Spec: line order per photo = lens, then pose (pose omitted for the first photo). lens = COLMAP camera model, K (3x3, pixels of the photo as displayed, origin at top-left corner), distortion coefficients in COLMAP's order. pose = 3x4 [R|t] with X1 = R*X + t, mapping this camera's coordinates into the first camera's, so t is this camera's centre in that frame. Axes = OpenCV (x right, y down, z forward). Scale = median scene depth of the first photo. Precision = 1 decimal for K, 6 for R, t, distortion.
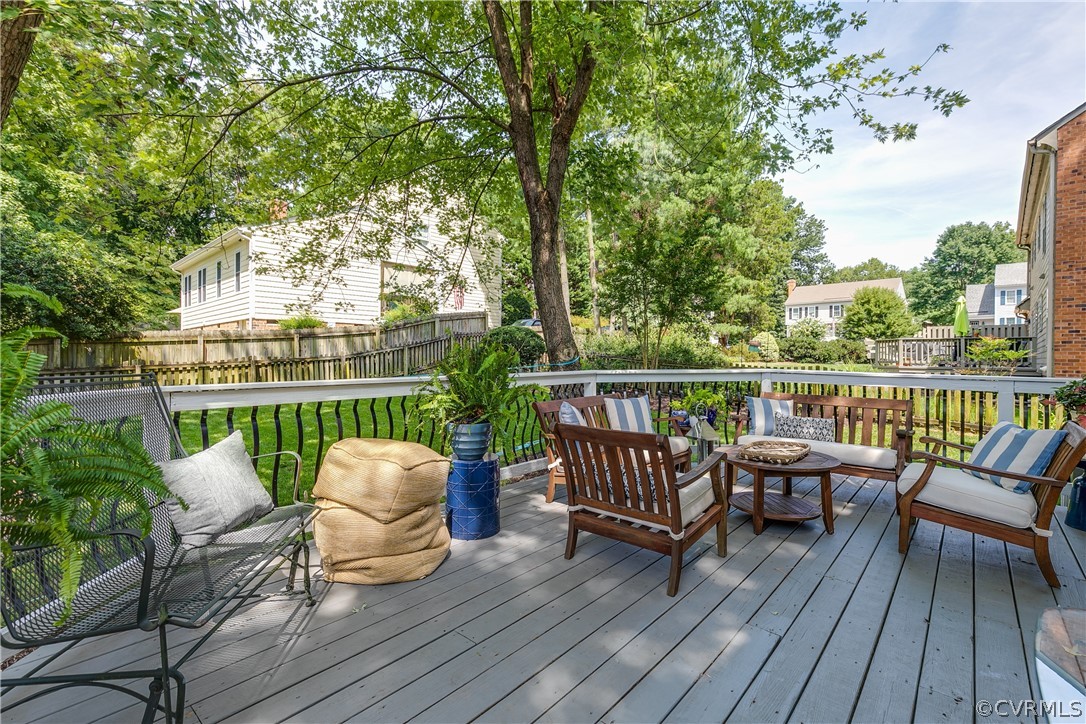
lens RADIAL K [[489.6, 0, 548.8], [0, 489.6, 359.9], [0, 0, 1]] dist [-0.000082, -0.000463]
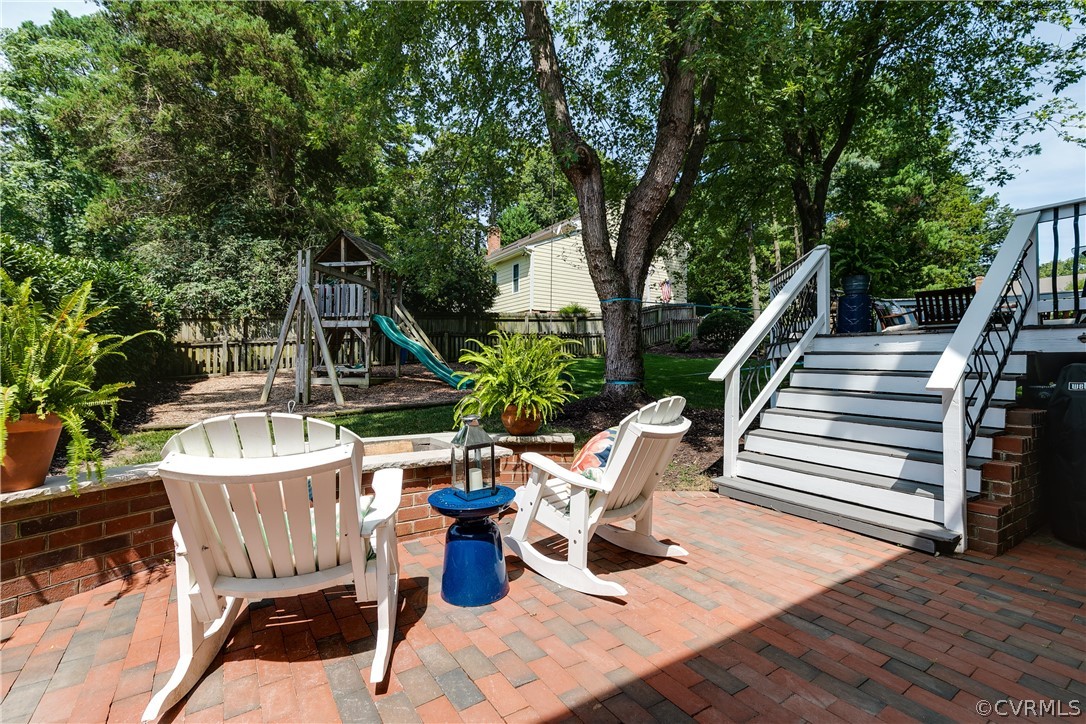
lens RADIAL K [[489.6, 0, 536.4], [0, 489.6, 363.9], [0, 0, 1]] dist [-0.000082, -0.000463]
pose [[0.964041, 0.006020, -0.265685, -0.181015], [-0.011801, 0.999727, -0.020166, 0.084881], [0.265491, 0.022577, 0.963849, -0.300890]]
